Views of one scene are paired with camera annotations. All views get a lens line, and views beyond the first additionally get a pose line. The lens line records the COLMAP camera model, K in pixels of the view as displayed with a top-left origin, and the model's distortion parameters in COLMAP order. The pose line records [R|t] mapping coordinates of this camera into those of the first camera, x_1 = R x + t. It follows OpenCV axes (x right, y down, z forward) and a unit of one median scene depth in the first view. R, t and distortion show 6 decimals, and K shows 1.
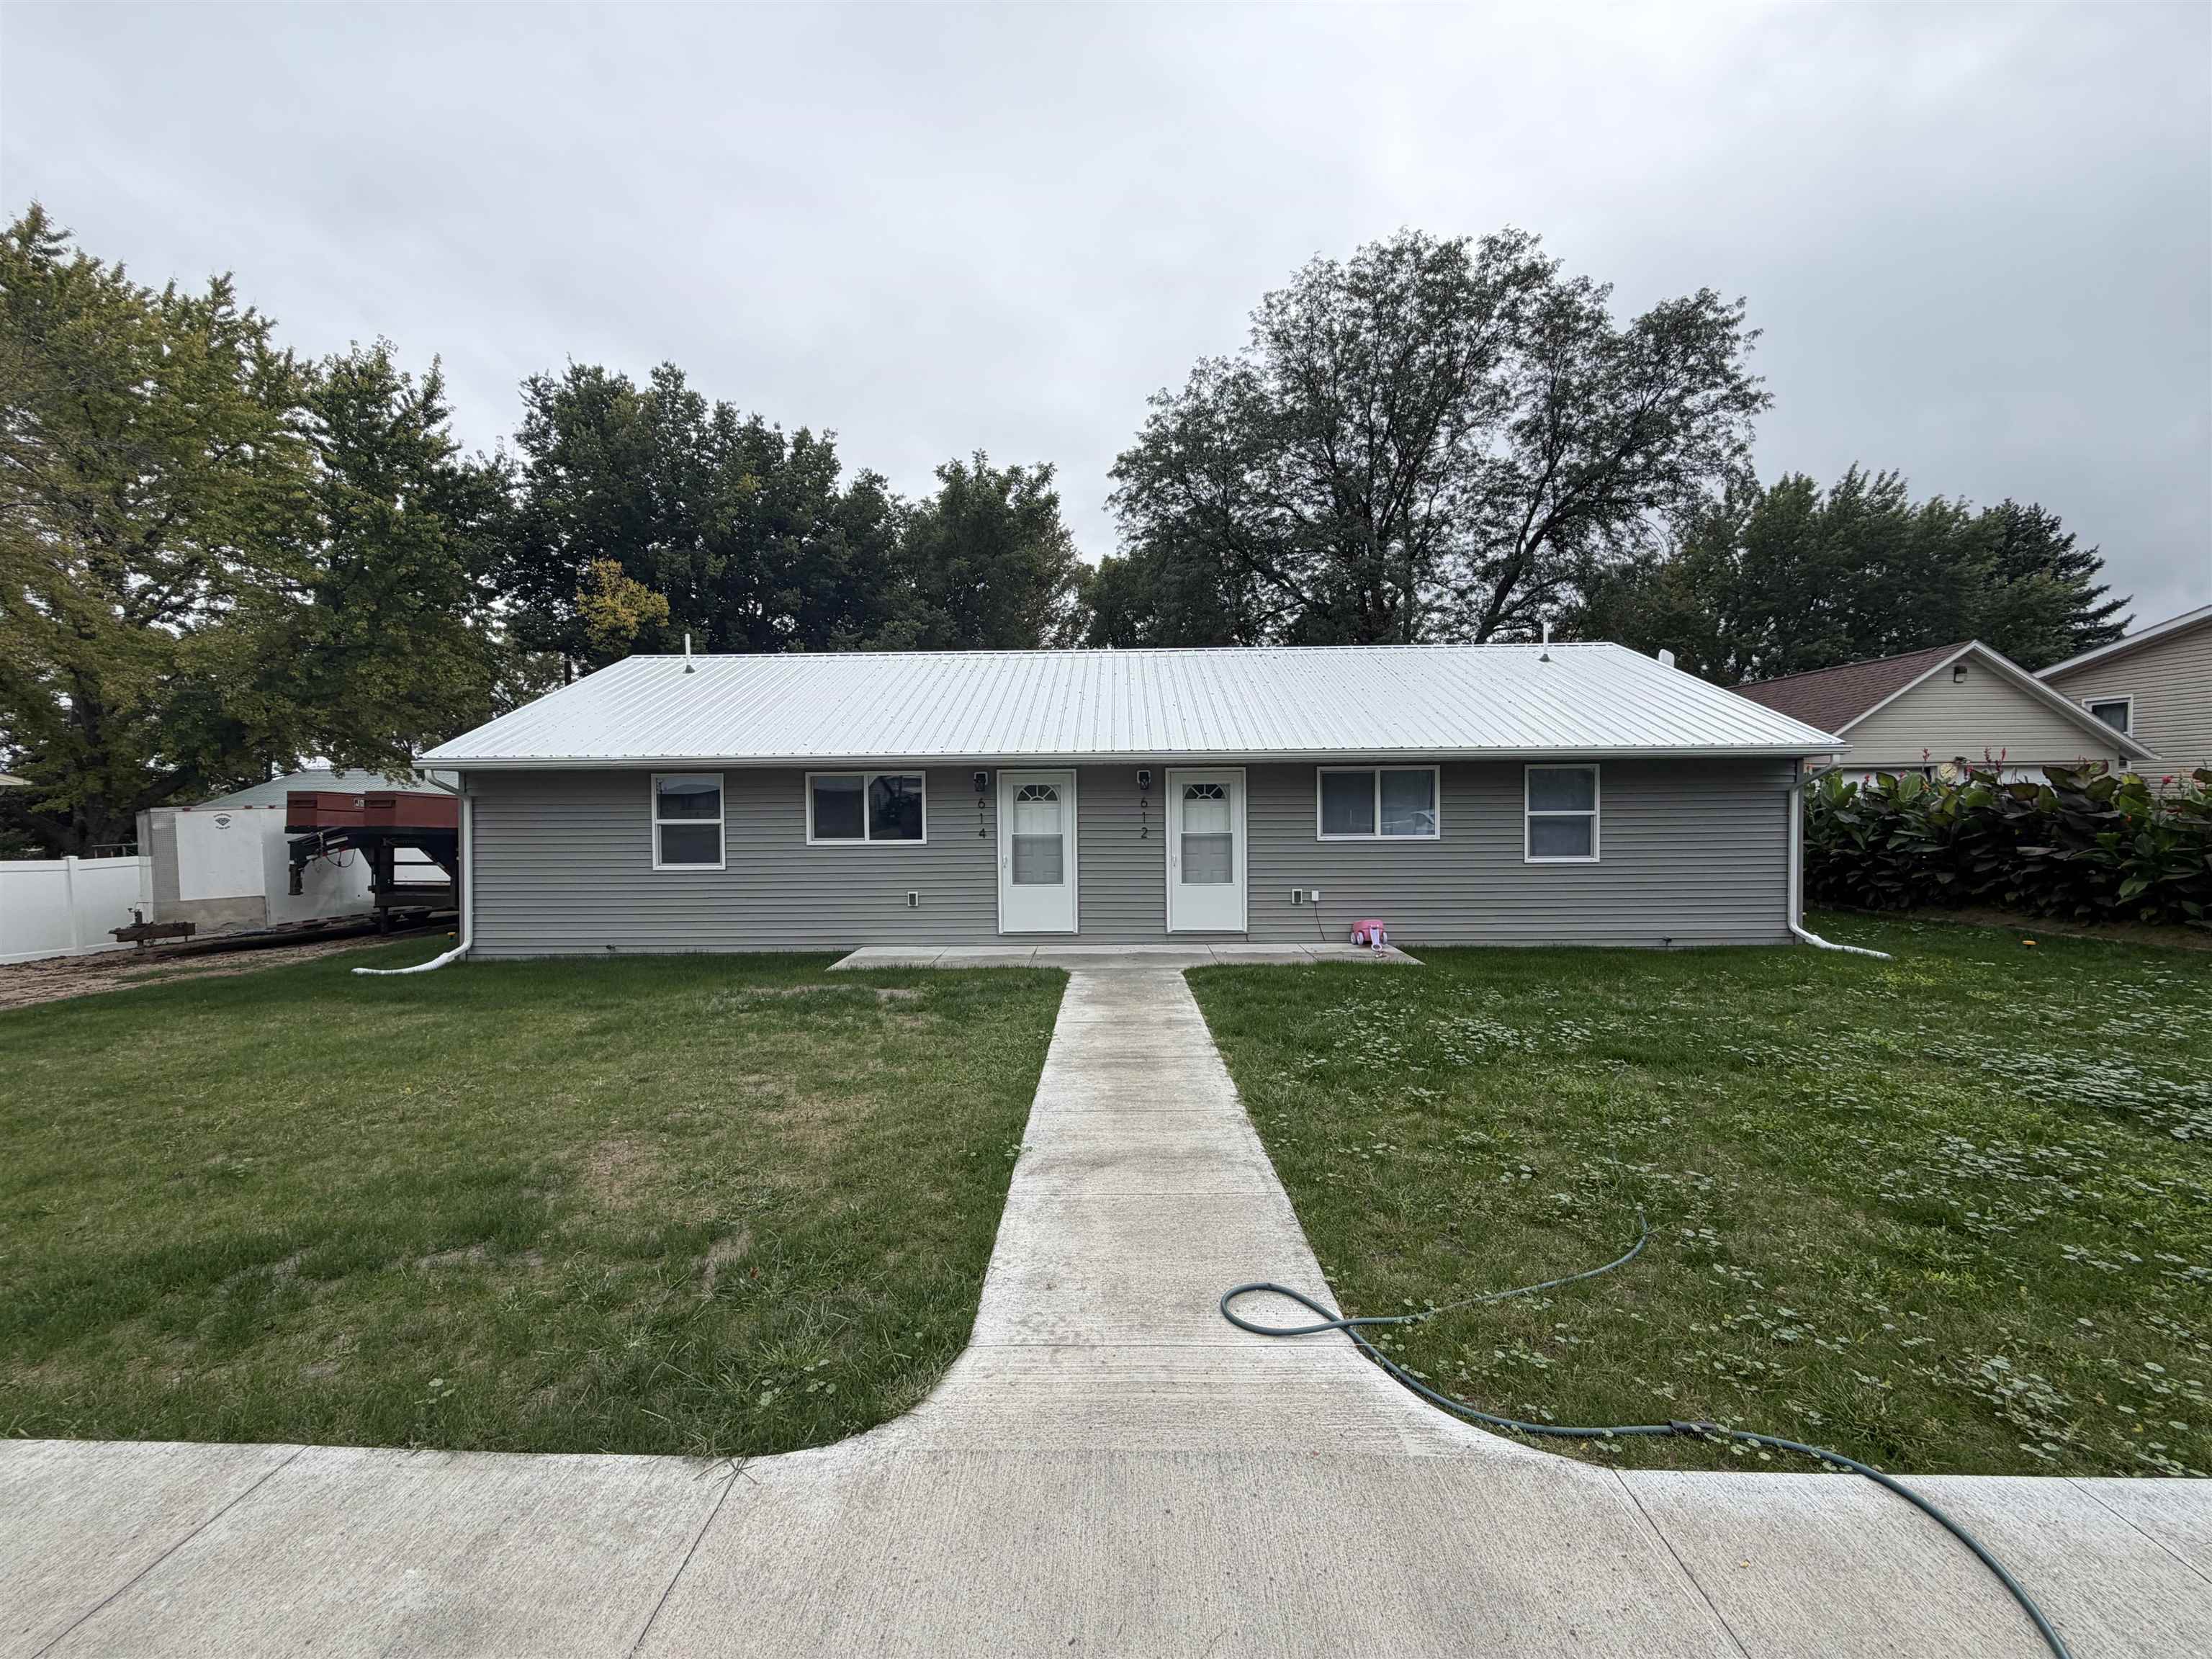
lens RADIAL K [[898.8, 0, 1106.0], [0, 898.8, 829.5], [0, 0, 1]] dist [0.003527, 0.000098]
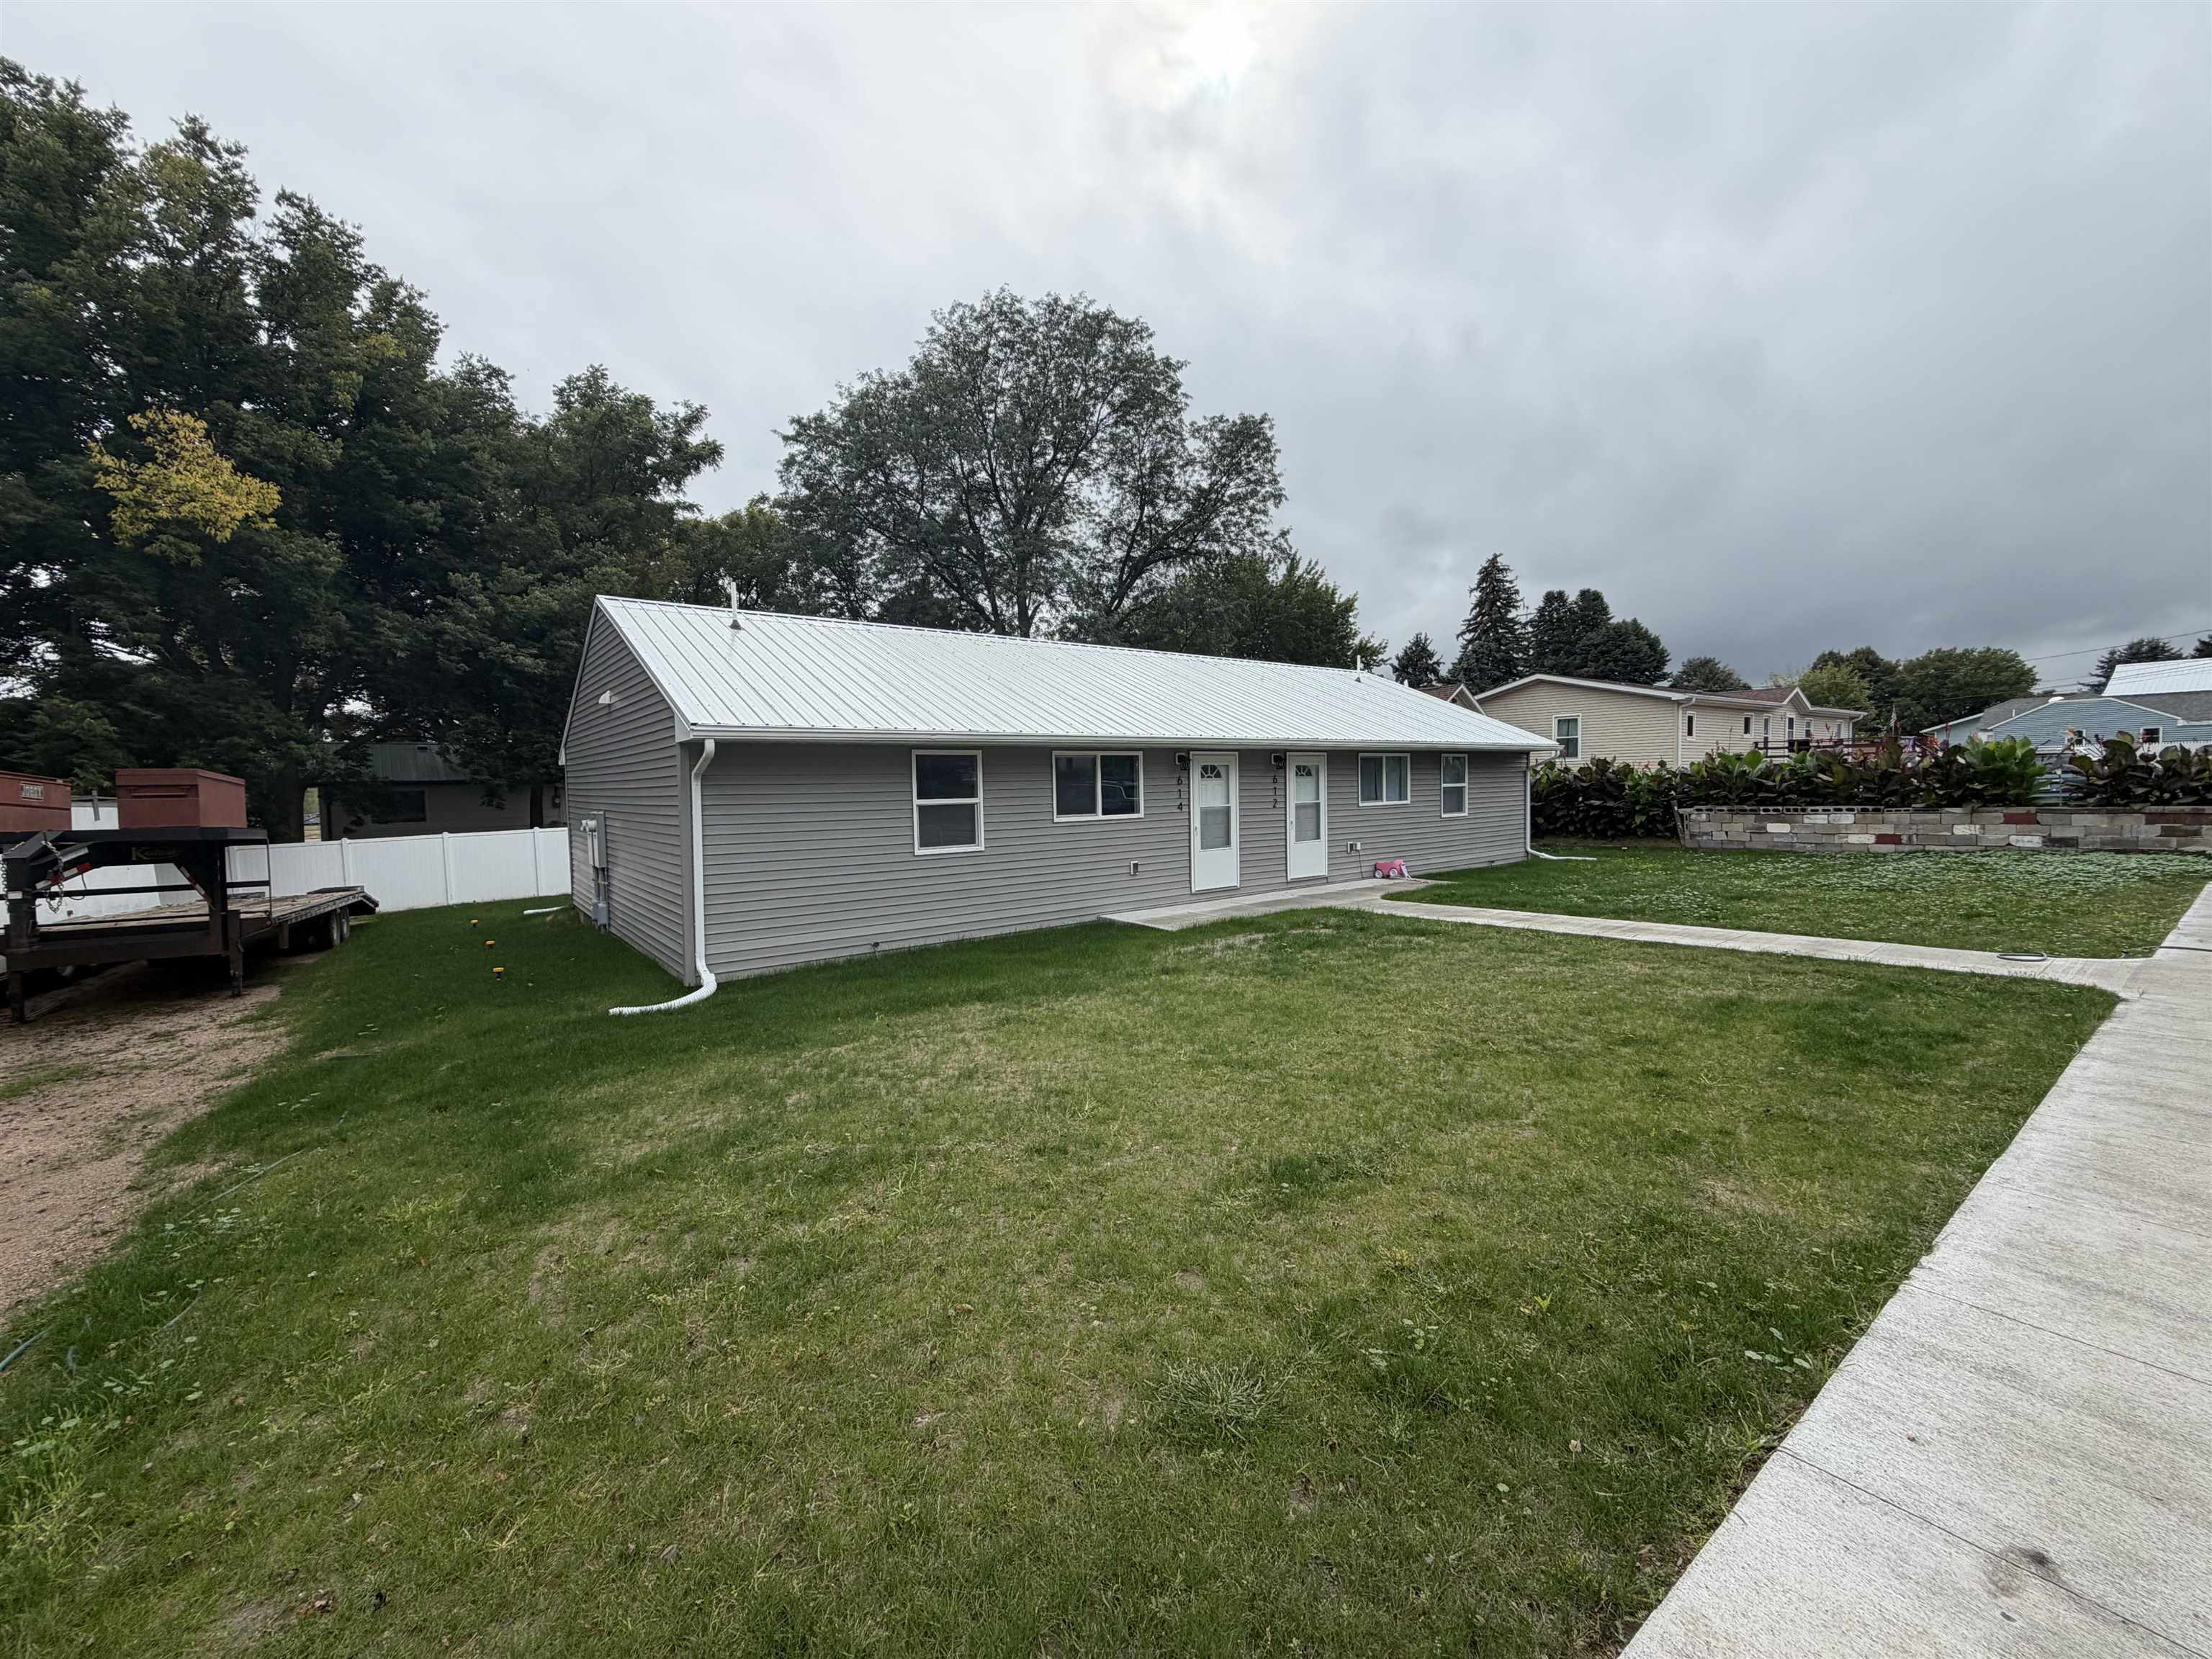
lens RADIAL K [[887.6, 0, 1106.0], [0, 887.6, 829.5], [0, 0, 1]] dist [0.003251, -0.000219]
pose [[0.780110, -0.039122, 0.624418, -0.910475], [0.028517, 0.999229, 0.026978, 0.000332], [-0.624992, -0.003239, 0.780624, 0.179081]]
